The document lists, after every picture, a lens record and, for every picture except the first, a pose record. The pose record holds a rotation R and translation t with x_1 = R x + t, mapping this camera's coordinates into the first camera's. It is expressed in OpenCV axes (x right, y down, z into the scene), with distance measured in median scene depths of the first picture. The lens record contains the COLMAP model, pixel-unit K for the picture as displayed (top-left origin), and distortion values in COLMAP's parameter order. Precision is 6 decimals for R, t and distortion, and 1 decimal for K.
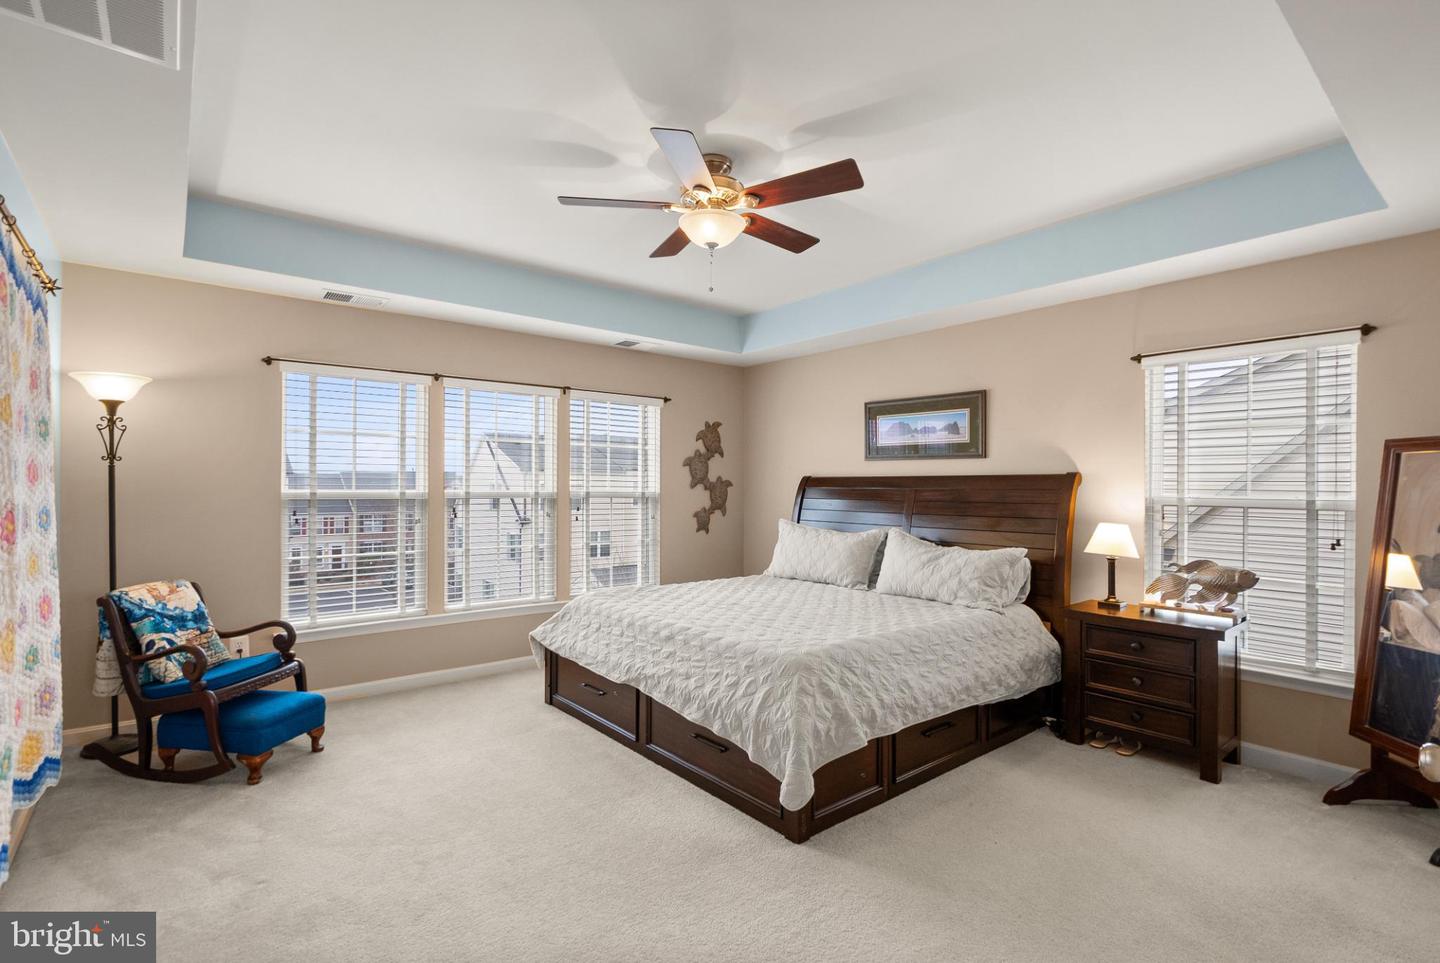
lens RADIAL K [[670.8, 0, 708.6], [0, 670.8, 484.2], [0, 0, 1]] dist [-0.005859, 0.004084]
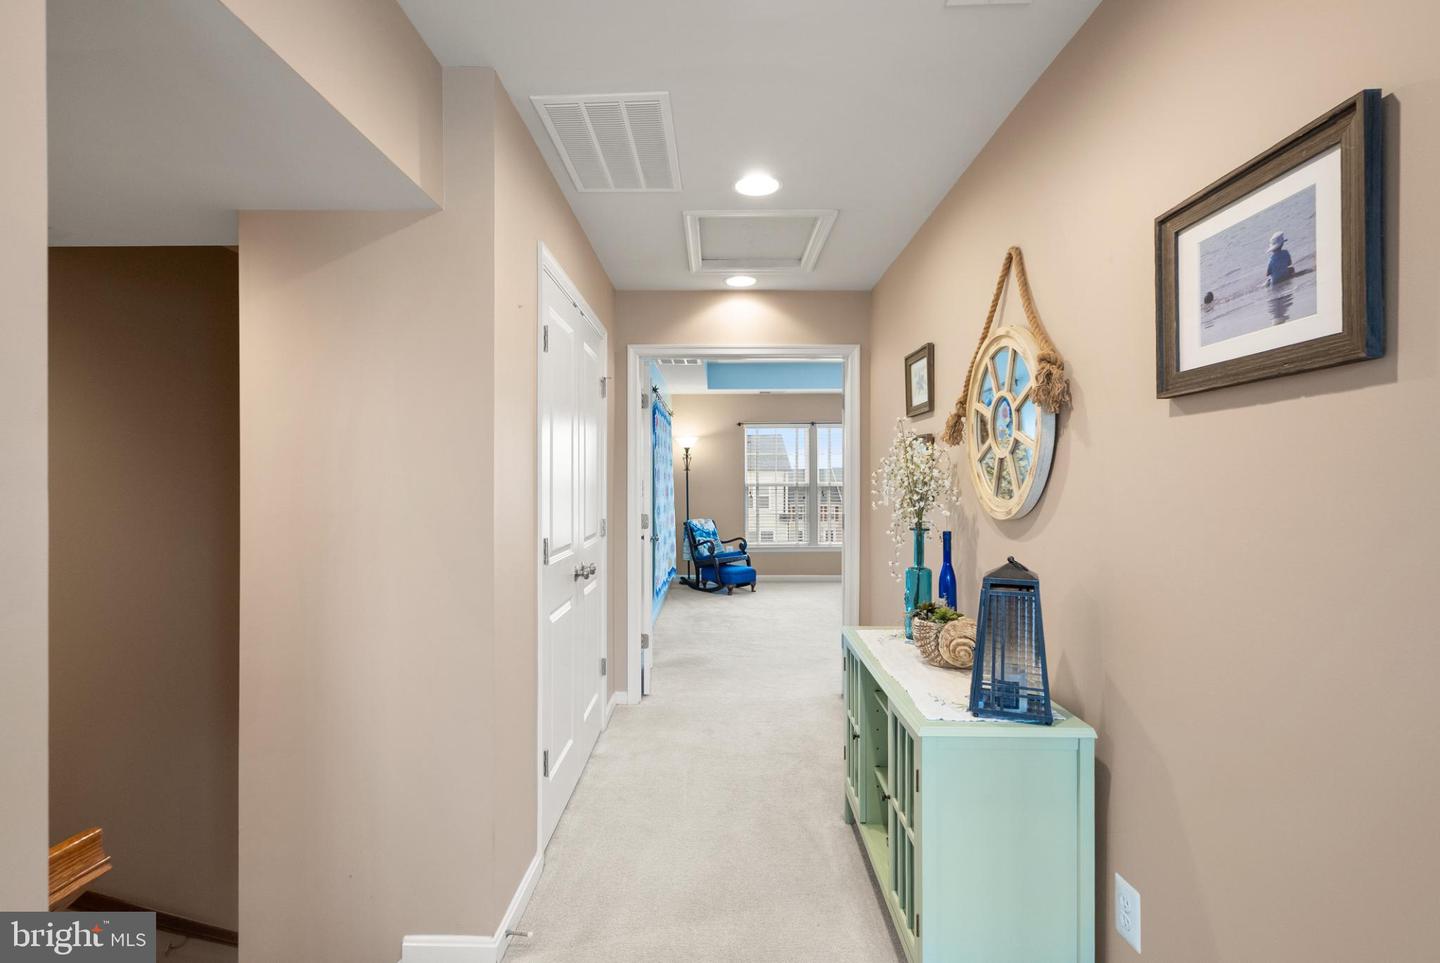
lens RADIAL K [[670.8, 0, 719.4], [0, 670.8, 481.5], [0, 0, 1]] dist [-0.005859, 0.004084]
pose [[0.779063, -0.011998, -0.626831, 0.845554], [0.008978, 0.999928, -0.007981, 0.028658], [0.626882, 0.000590, 0.779114, -0.959790]]
